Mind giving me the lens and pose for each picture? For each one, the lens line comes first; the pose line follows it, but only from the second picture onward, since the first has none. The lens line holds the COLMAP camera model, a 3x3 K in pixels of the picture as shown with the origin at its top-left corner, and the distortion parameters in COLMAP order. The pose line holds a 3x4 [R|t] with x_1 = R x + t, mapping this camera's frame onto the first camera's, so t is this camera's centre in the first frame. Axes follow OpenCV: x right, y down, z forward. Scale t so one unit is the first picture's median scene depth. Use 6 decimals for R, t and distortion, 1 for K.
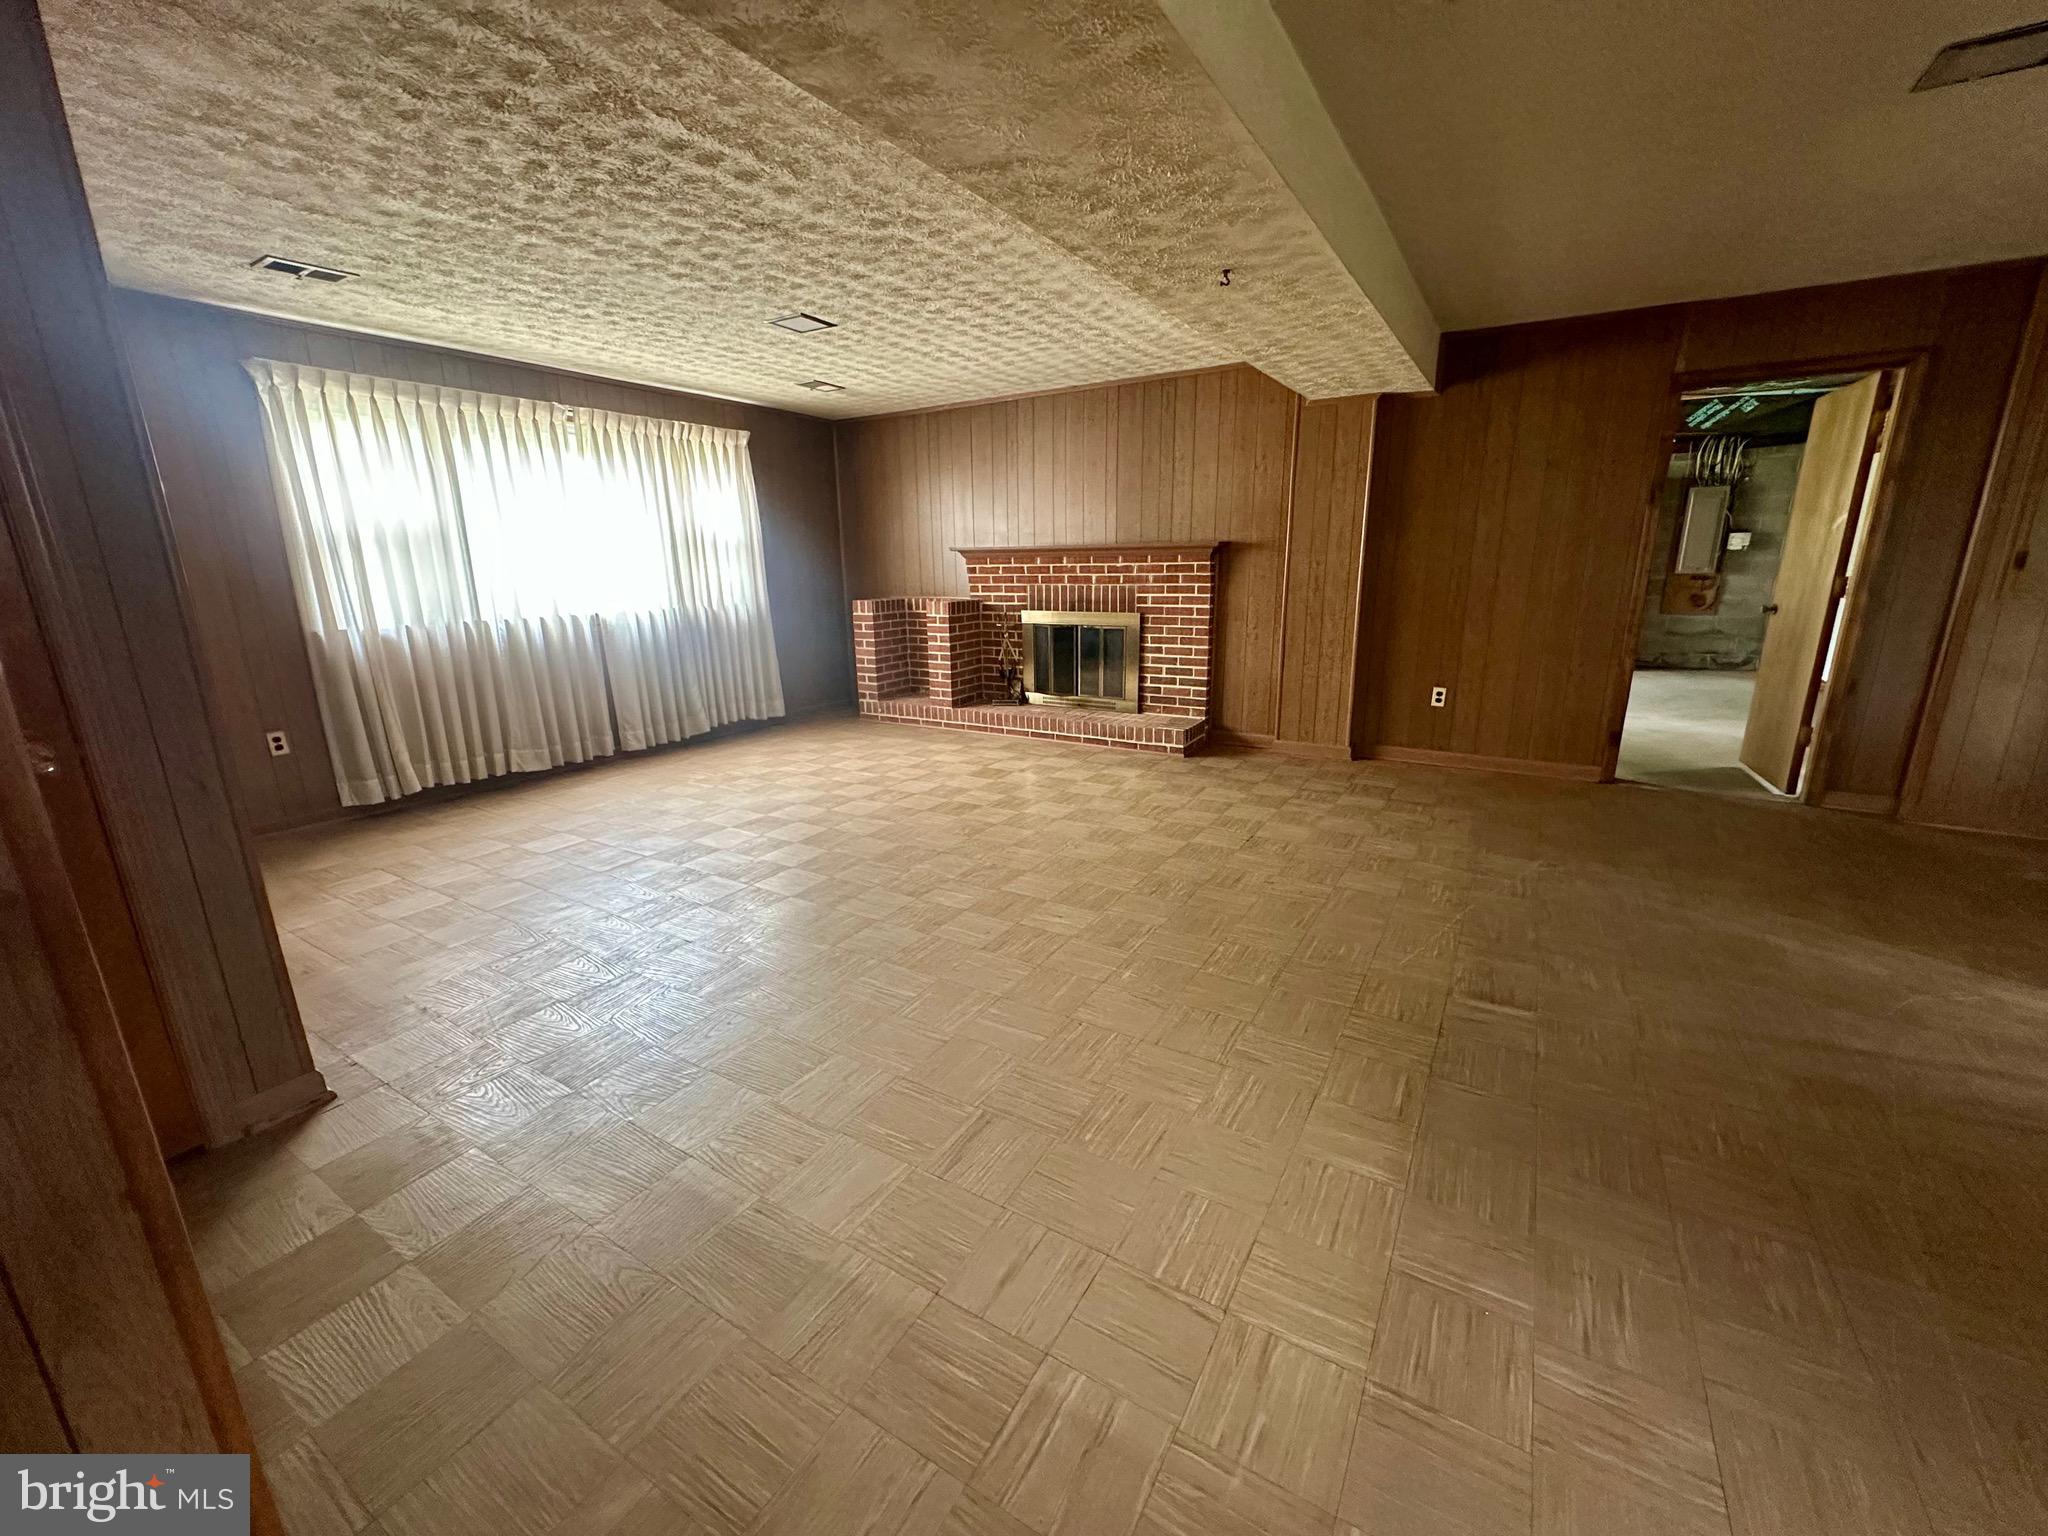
lens RADIAL K [[813.5, 0, 1024.5], [0, 813.5, 781.6], [0, 0, 1]] dist [-0.002404, -0.000379]
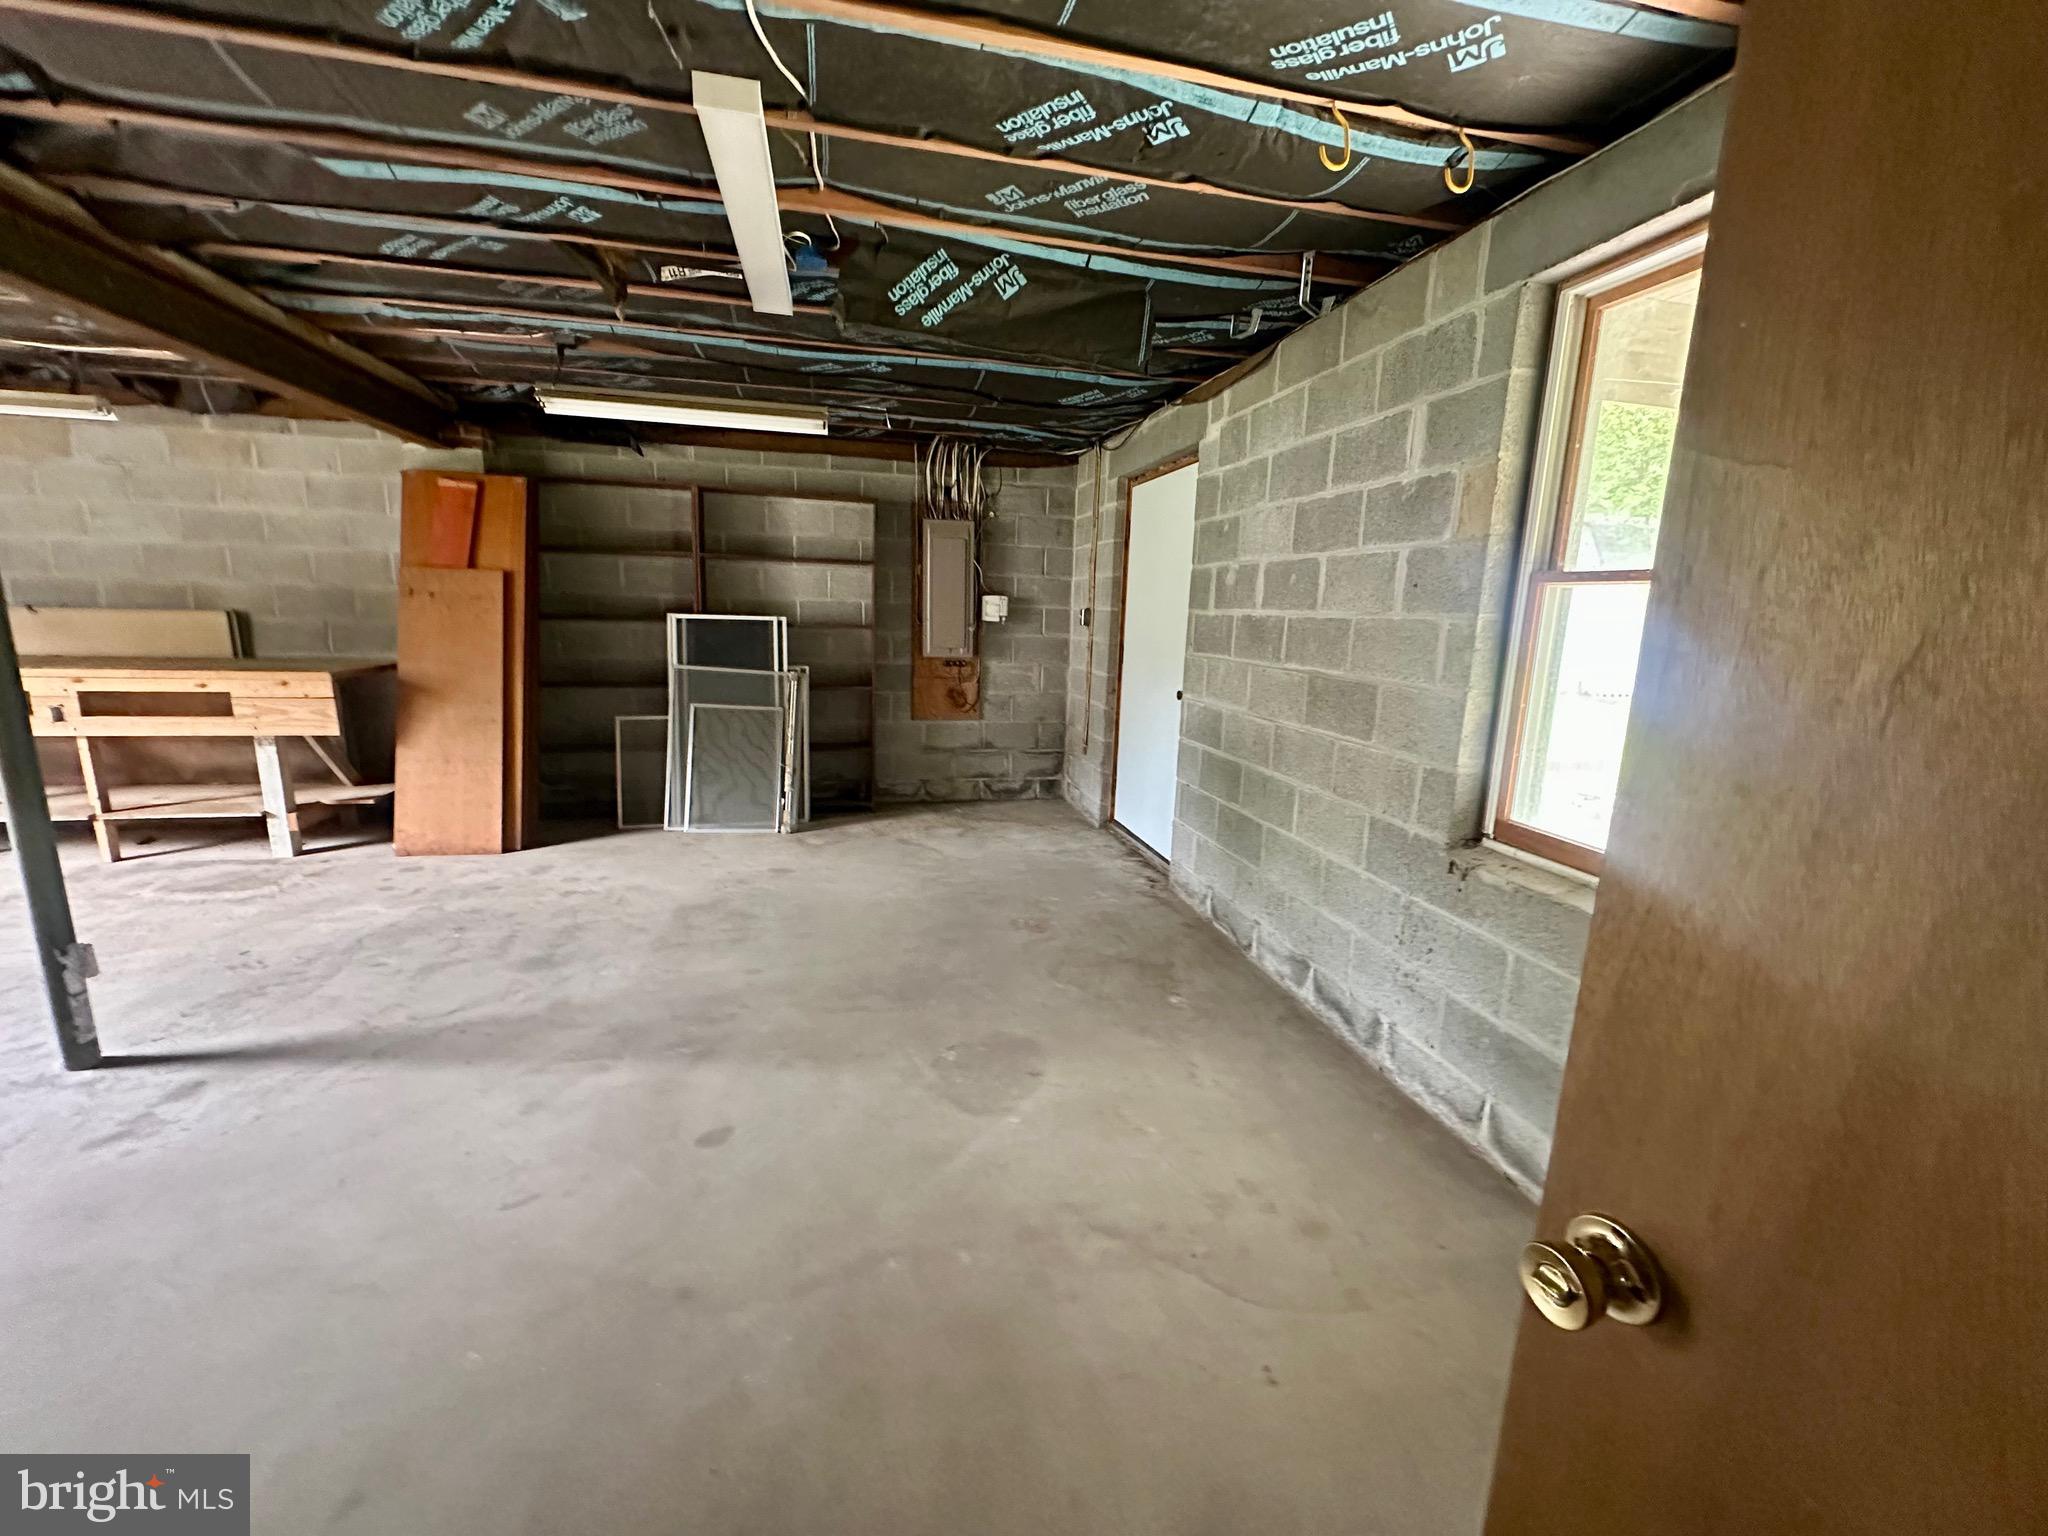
lens RADIAL K [[813.5, 0, 1029.2], [0, 813.5, 771.2], [0, 0, 1]] dist [-0.002404, -0.000379]
pose [[0.707228, -0.096761, 0.700333, 0.424663], [0.136608, 0.990625, -0.001085, -0.160345], [-0.693662, 0.096438, 0.713815, 0.520237]]
